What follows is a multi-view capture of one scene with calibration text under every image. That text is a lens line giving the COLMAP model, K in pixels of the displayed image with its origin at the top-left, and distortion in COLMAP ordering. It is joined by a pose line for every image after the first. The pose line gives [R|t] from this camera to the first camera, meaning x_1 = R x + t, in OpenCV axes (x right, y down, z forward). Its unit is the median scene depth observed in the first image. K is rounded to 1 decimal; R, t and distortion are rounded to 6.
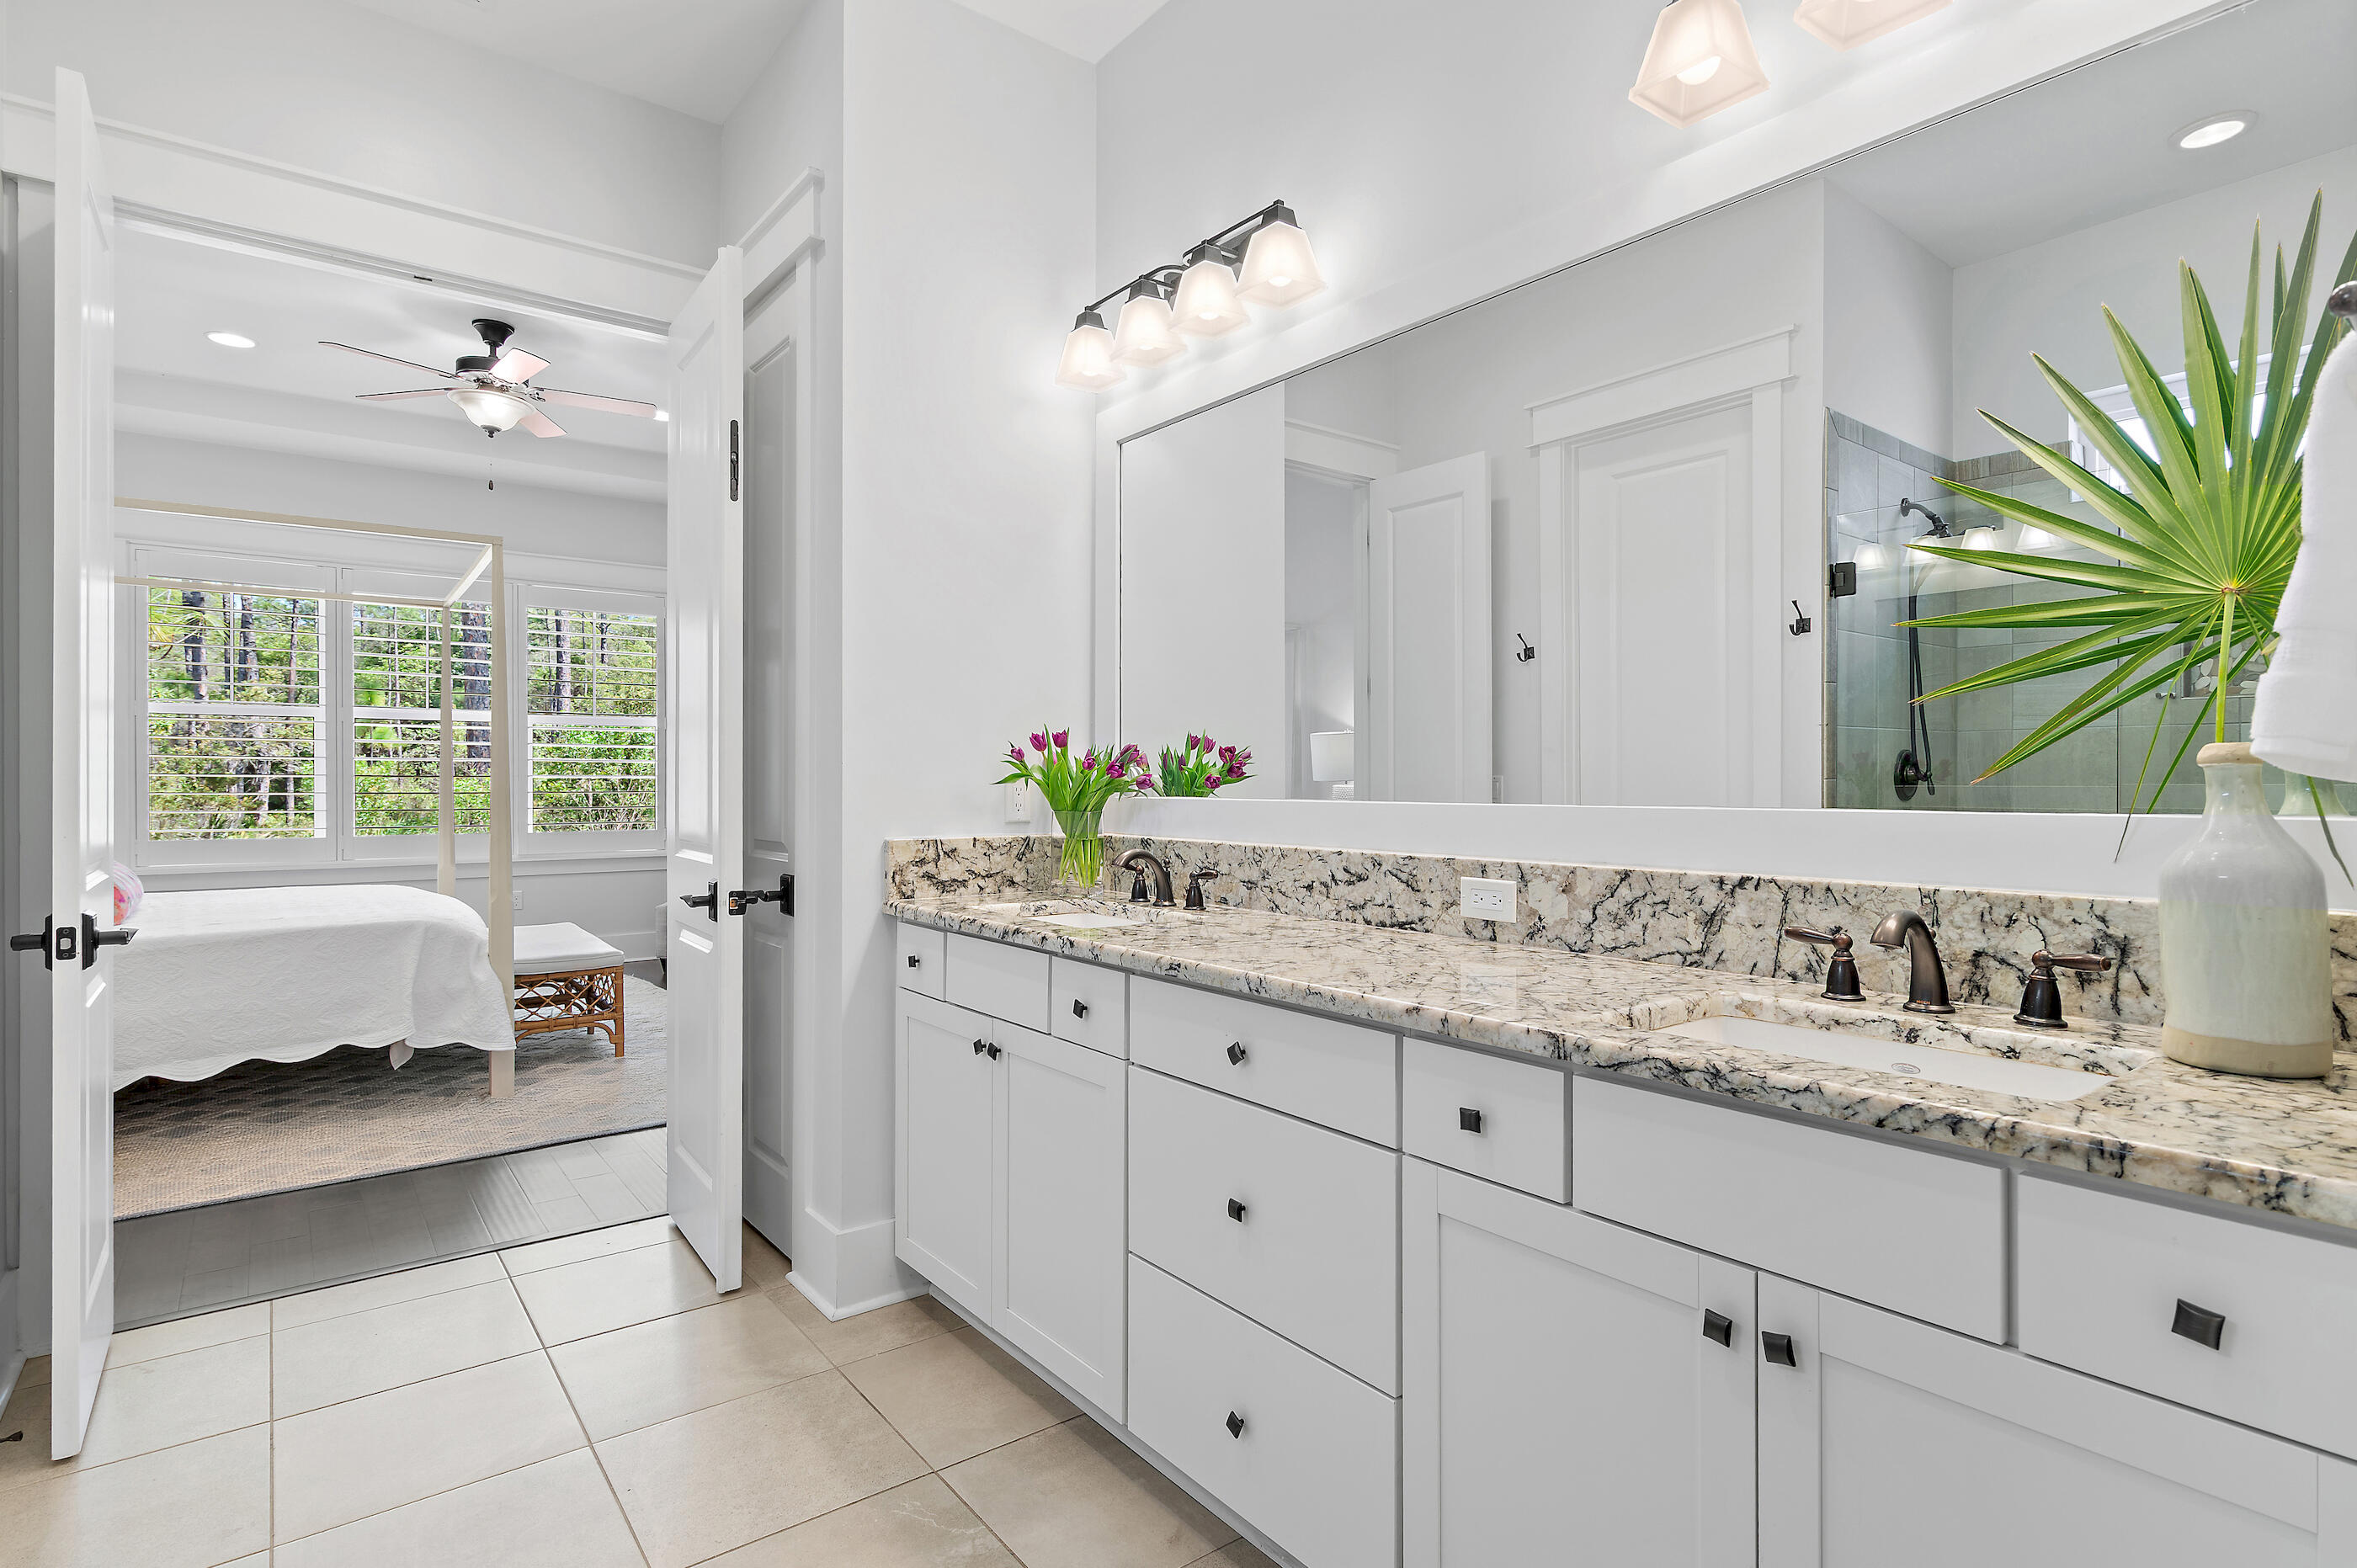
lens RADIAL K [[1177.7, 0, 1178.5], [0, 1177.7, 784.0], [0, 0, 1]] dist [-0.002095, -0.000593]
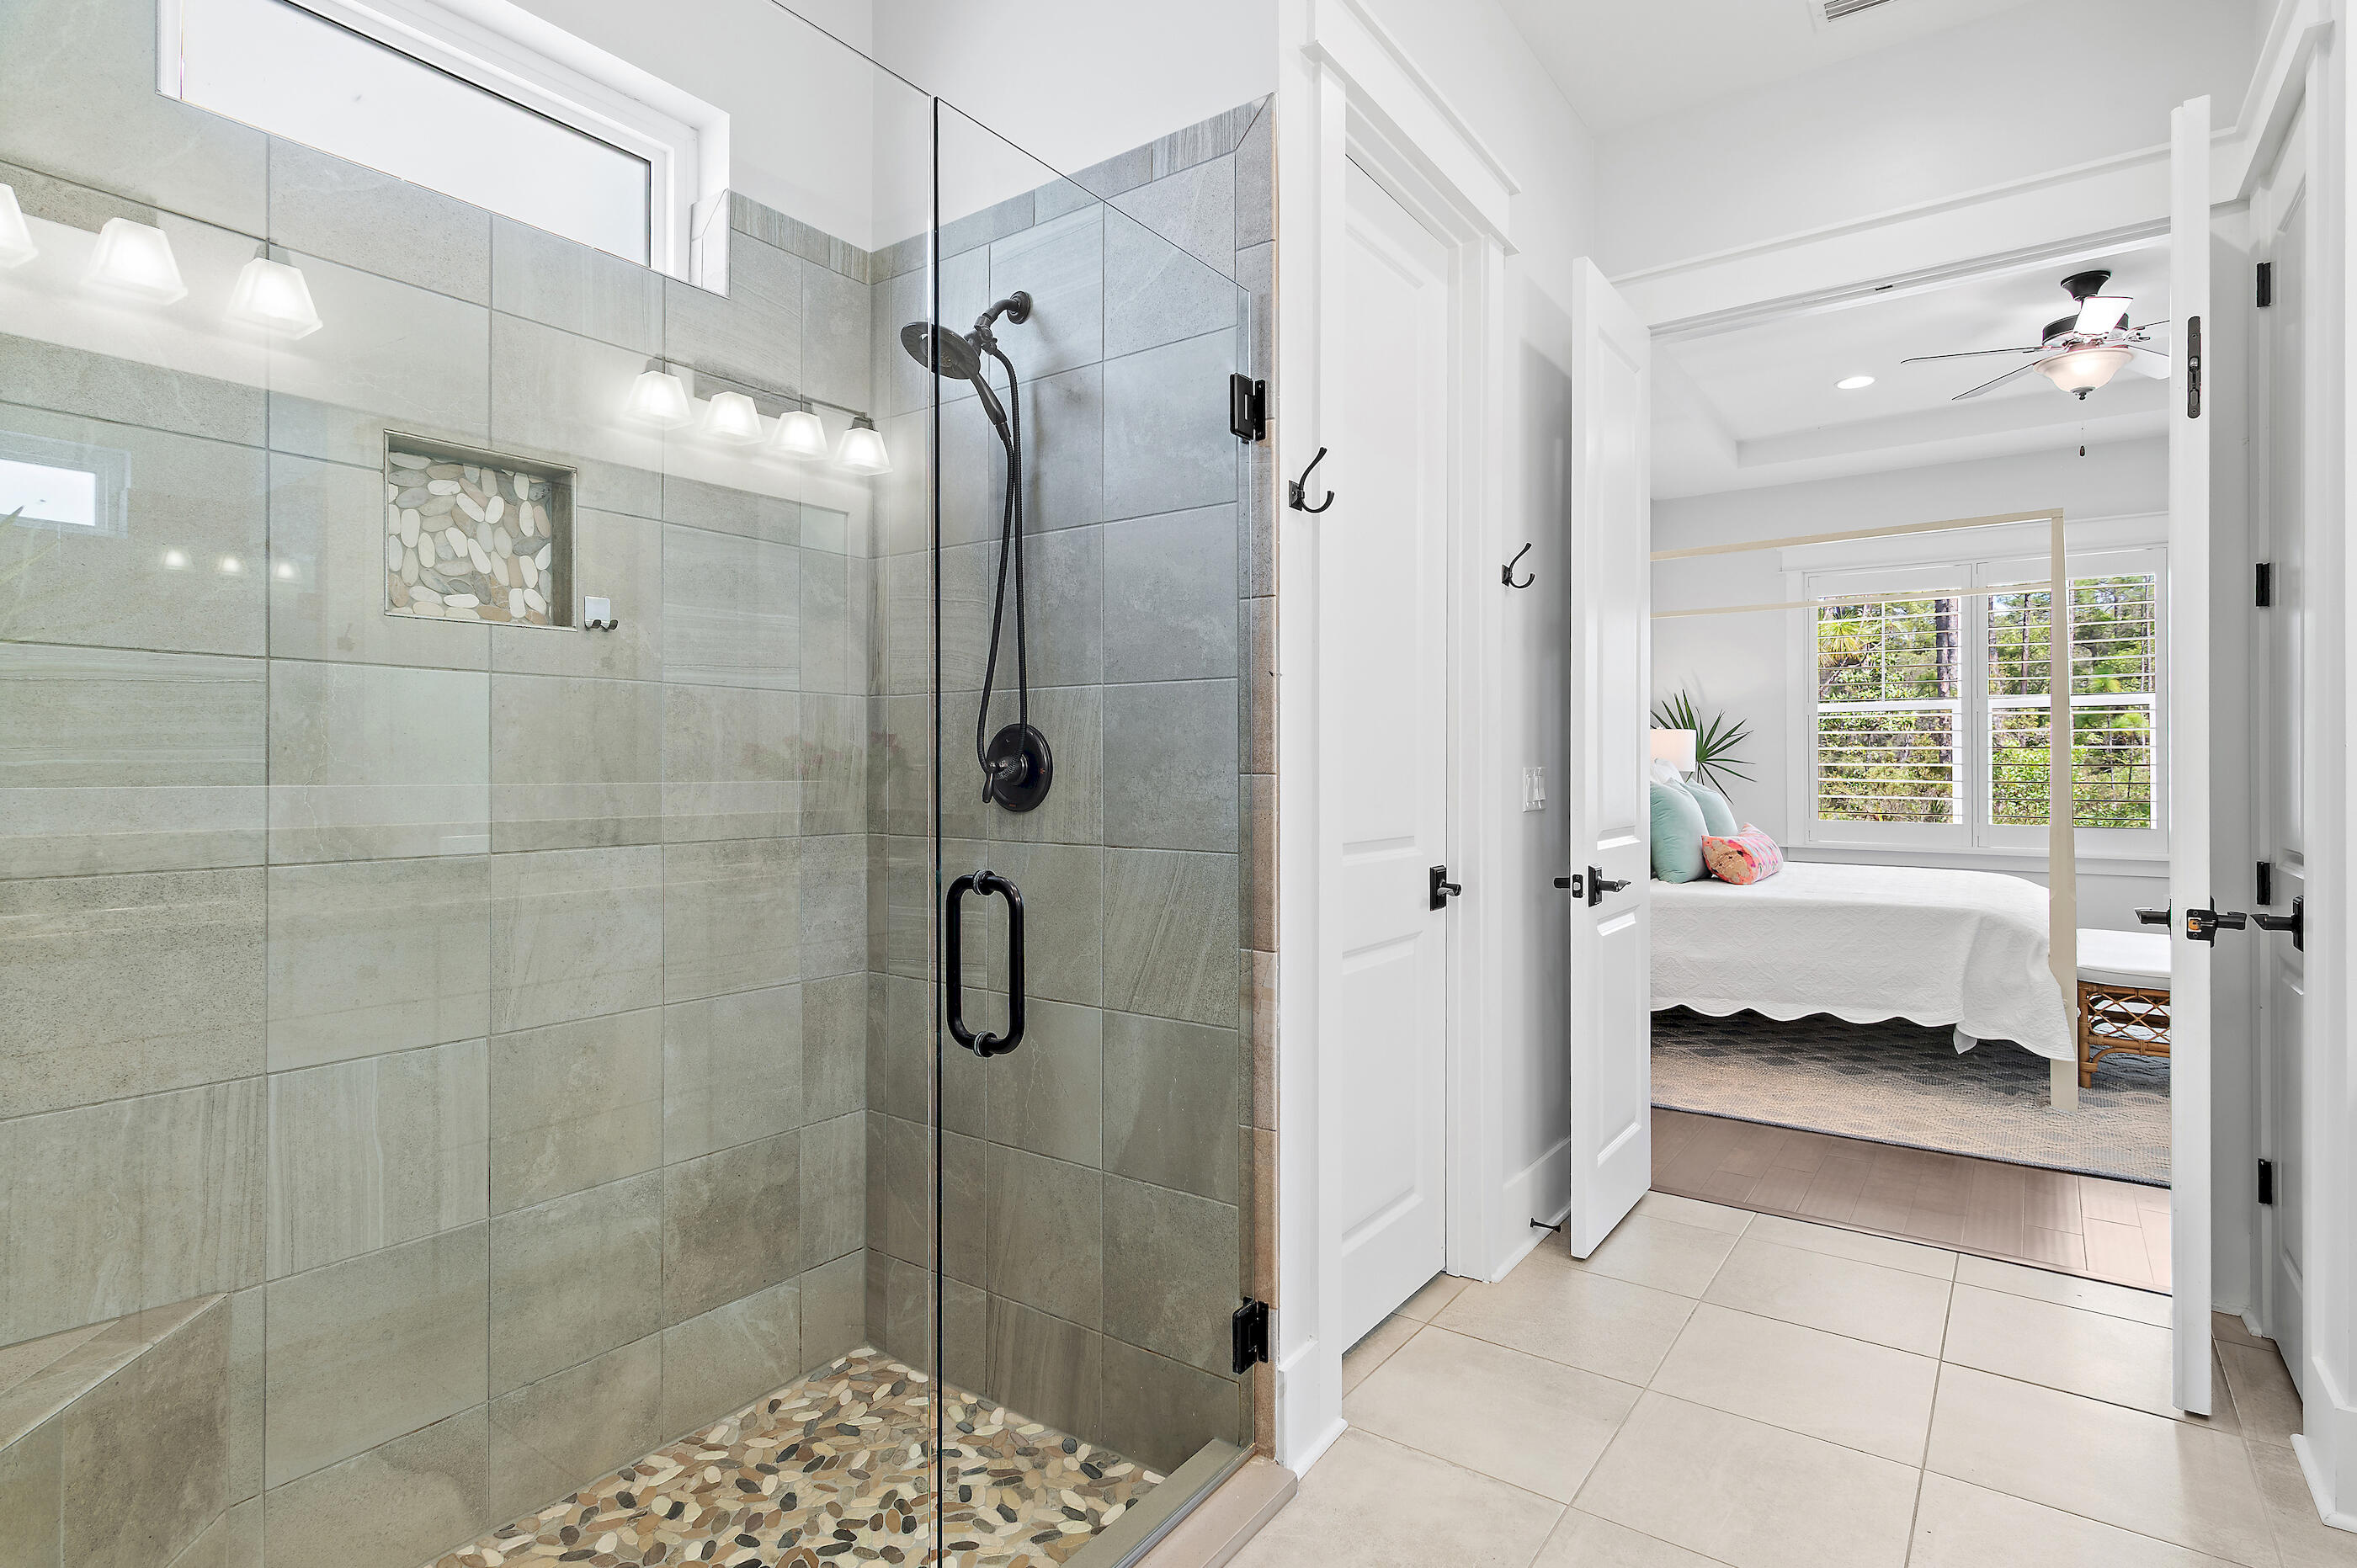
lens RADIAL K [[1156.3, 0, 1184.1], [0, 1156.3, 768.6], [0, 0, 1]] dist [0.001566, 0.000141]
pose [[0.285851, 0.000915, -0.958274, 0.105920], [-0.004485, 0.999990, -0.000383, -0.000375], [0.958264, 0.004407, 0.285852, 0.074696]]
